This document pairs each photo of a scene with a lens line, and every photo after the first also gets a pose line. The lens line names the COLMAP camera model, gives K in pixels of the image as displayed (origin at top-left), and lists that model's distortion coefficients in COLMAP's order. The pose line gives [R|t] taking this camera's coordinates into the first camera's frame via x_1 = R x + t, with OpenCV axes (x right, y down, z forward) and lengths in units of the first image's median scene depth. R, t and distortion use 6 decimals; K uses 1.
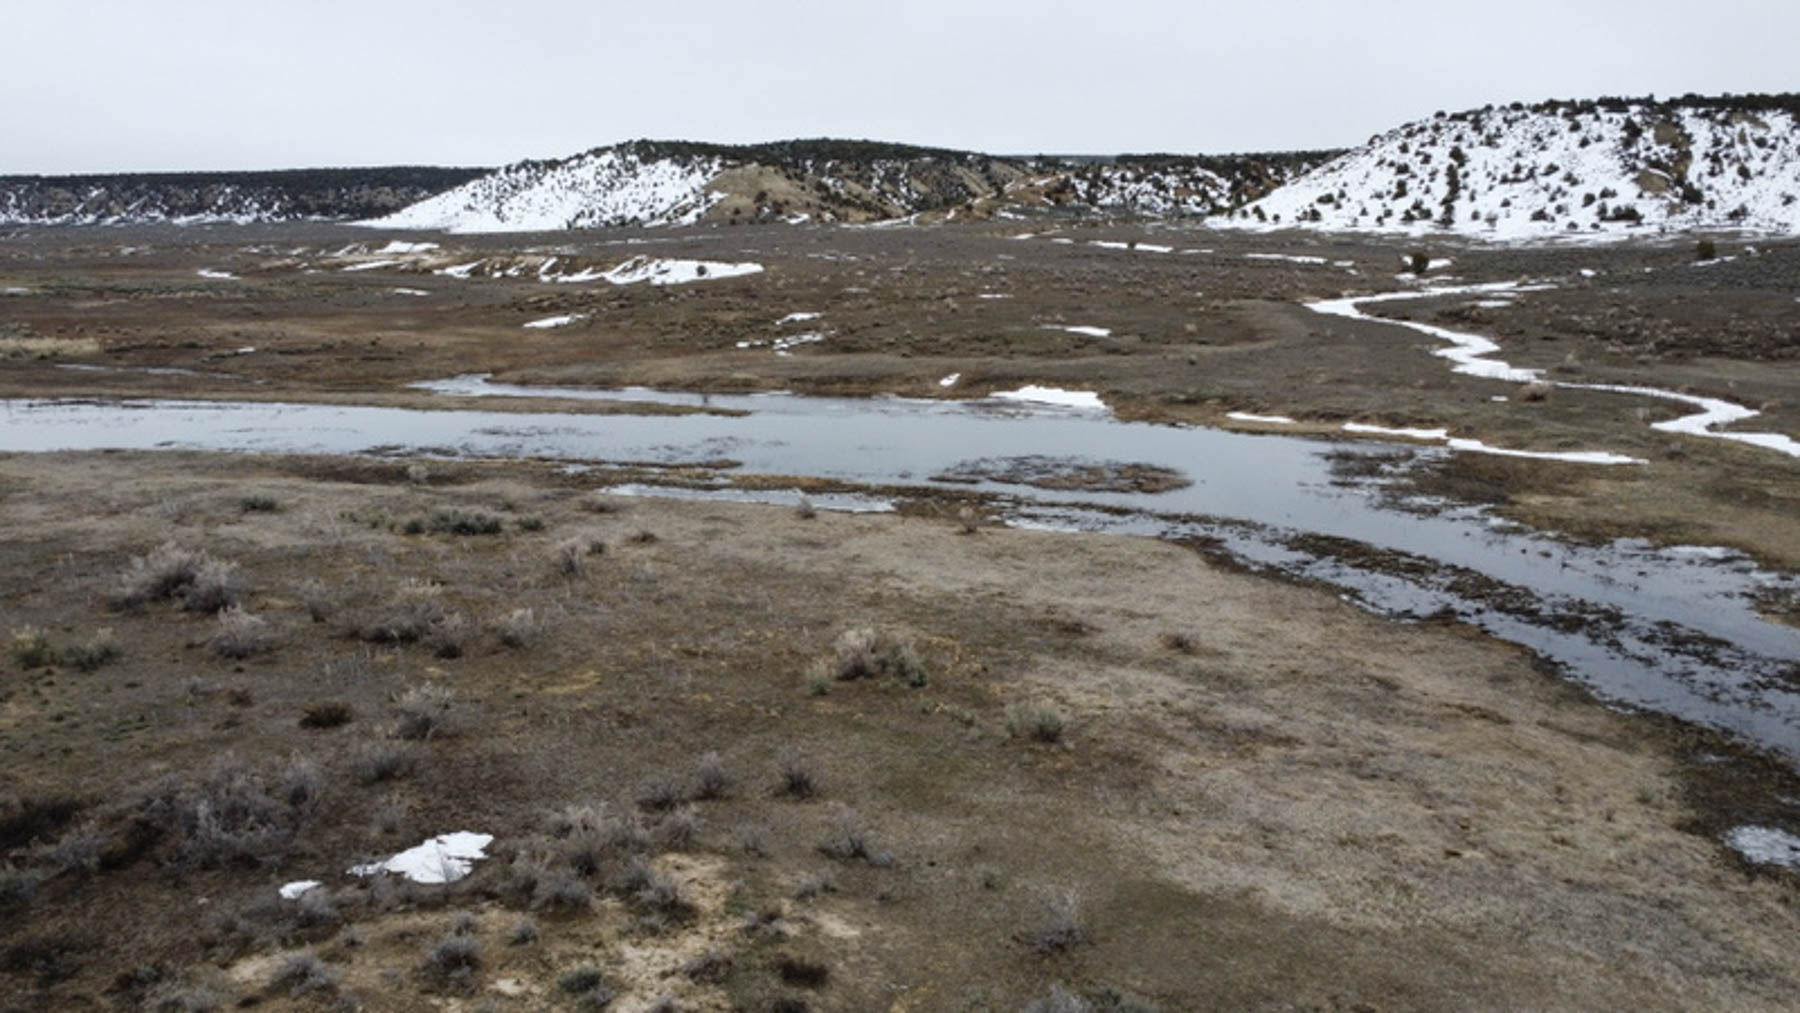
lens RADIAL K [[1353.2, 0, 903.9], [0, 1353.2, 494.4], [0, 0, 1]] dist [0.003480, -0.006198]
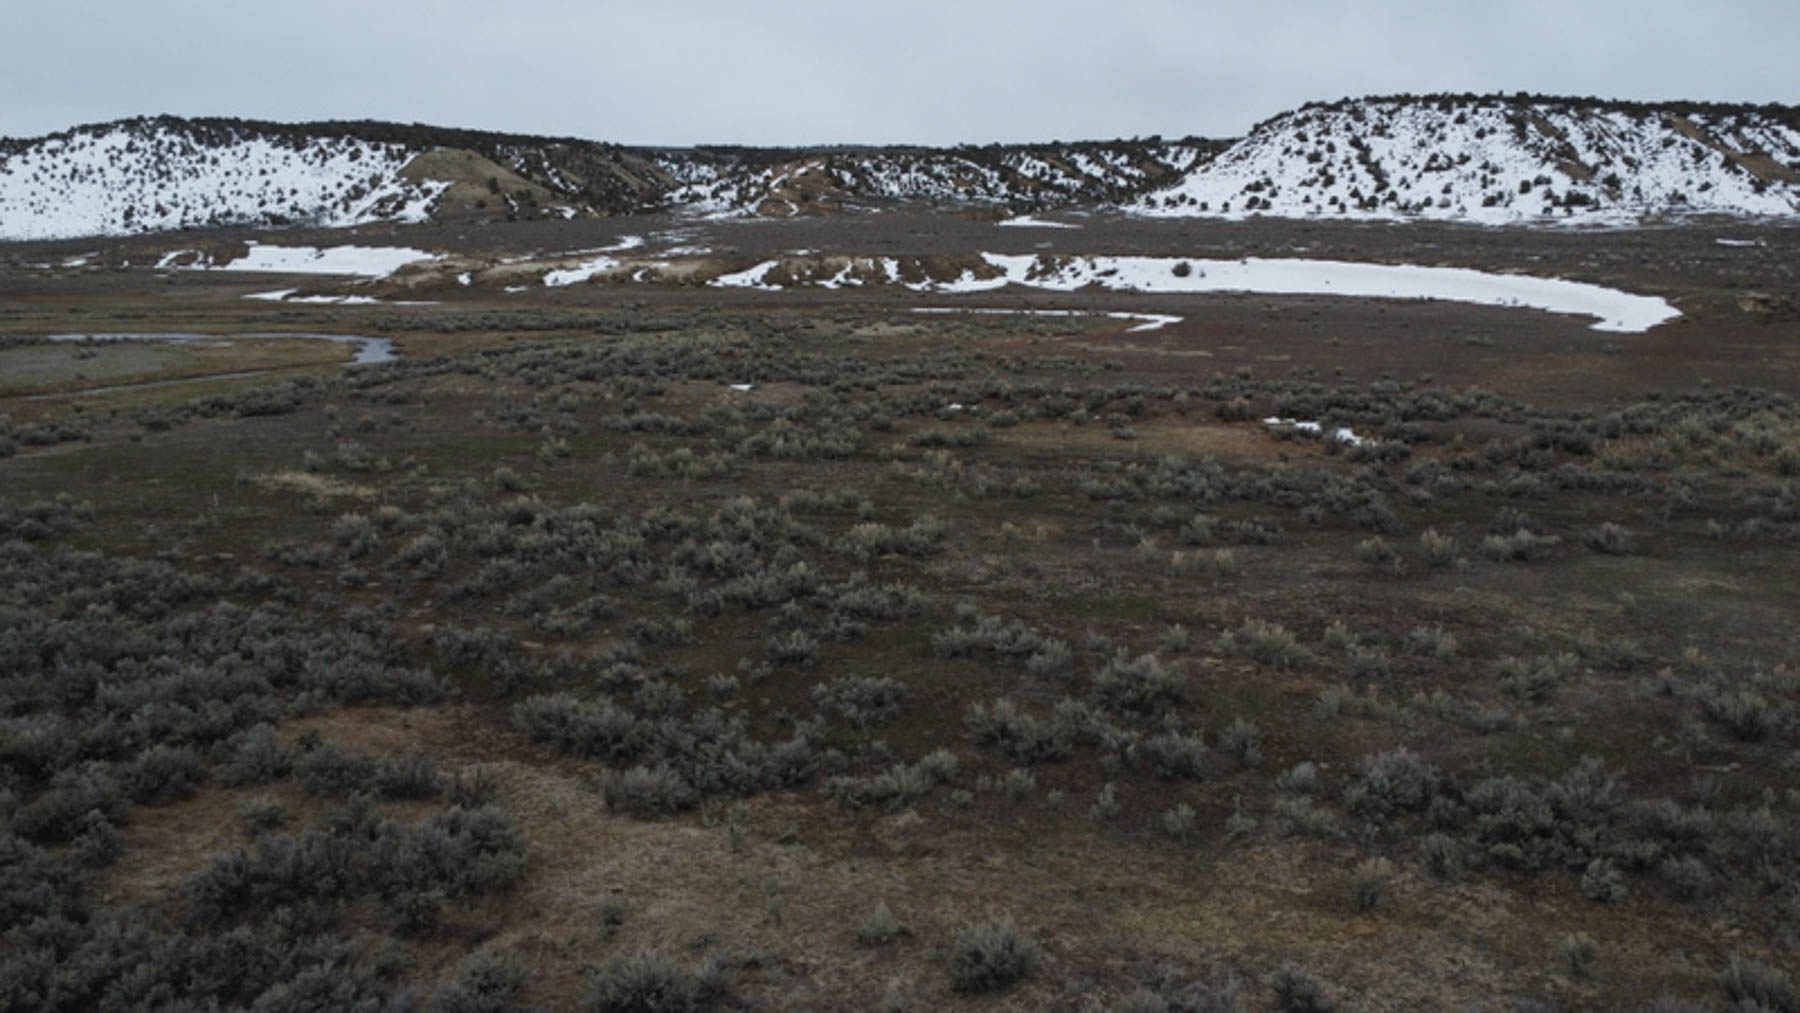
lens RADIAL K [[1353.2, 0, 903.9], [0, 1353.2, 494.4], [0, 0, 1]] dist [0.003480, -0.006198]
pose [[0.883874, -0.100754, 0.456745, -0.416850], [0.100739, 0.994612, 0.024457, -0.047844], [-0.456748, 0.024395, 0.889262, 0.260440]]
